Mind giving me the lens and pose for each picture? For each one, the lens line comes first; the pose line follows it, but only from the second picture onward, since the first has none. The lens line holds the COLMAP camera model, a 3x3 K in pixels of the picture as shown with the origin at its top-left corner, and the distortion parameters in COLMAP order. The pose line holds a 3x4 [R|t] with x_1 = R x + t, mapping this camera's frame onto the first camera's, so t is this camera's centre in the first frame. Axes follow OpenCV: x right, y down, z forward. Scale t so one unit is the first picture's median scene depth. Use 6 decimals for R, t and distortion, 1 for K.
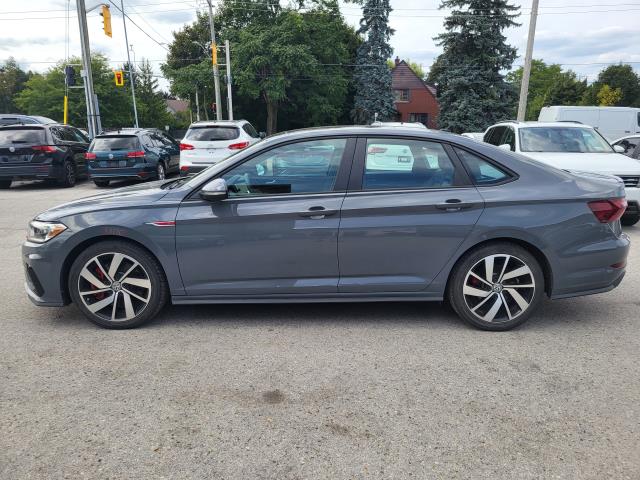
lens RADIAL K [[482.8, 0, 313.7], [0, 482.8, 244.7], [0, 0, 1]] dist [0.047090, -0.023928]
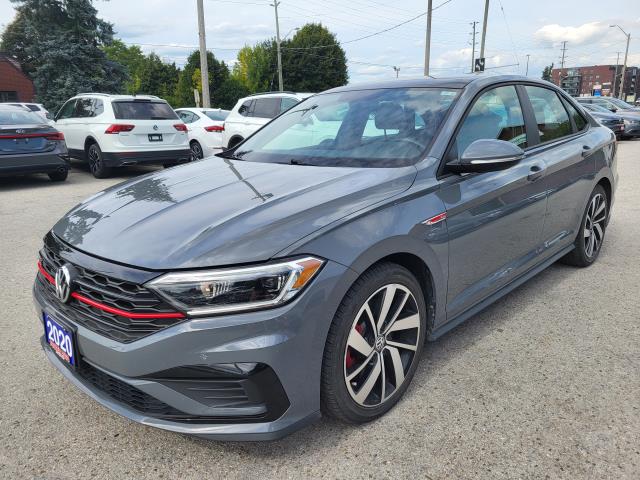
lens RADIAL K [[482.8, 0, 338.3], [0, 482.8, 249.0], [0, 0, 1]] dist [0.047090, -0.023928]
pose [[0.691159, -0.215958, 0.689682, -0.748862], [0.185904, 0.975323, 0.119098, -0.091861], [-0.698383, 0.045899, 0.714251, 0.578268]]
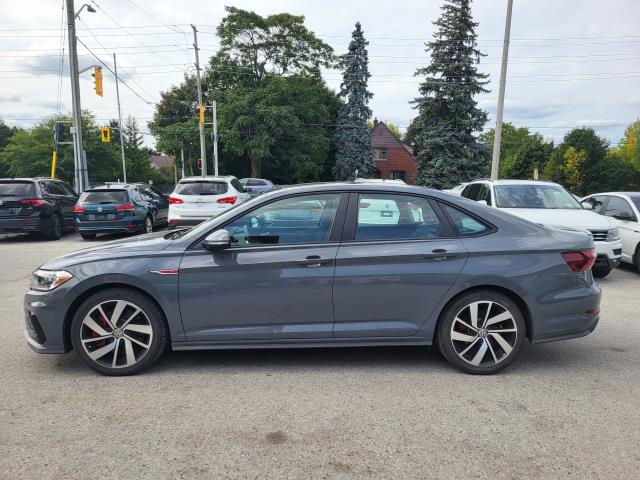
lens RADIAL K [[482.8, 0, 316.9], [0, 482.8, 245.9], [0, 0, 1]] dist [0.047090, -0.023928]
pose [[0.998988, 0.001706, 0.044936, -0.030521], [0.003176, 0.994107, -0.108357, 0.013713], [-0.044857, 0.108390, 0.993096, -0.053449]]
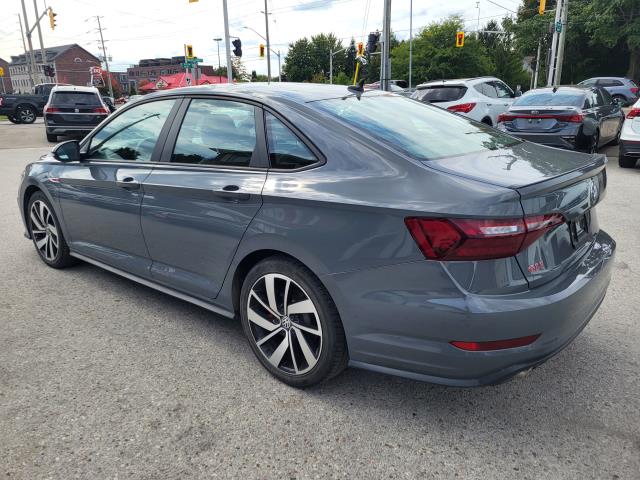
lens RADIAL K [[482.8, 0, 319.7], [0, 482.8, 235.9], [0, 0, 1]] dist [0.047090, -0.023928]
pose [[0.754614, 0.167952, -0.634310, 0.777050], [-0.131080, 0.985788, 0.105075, -0.102489], [0.642943, 0.003854, 0.765905, 0.482455]]
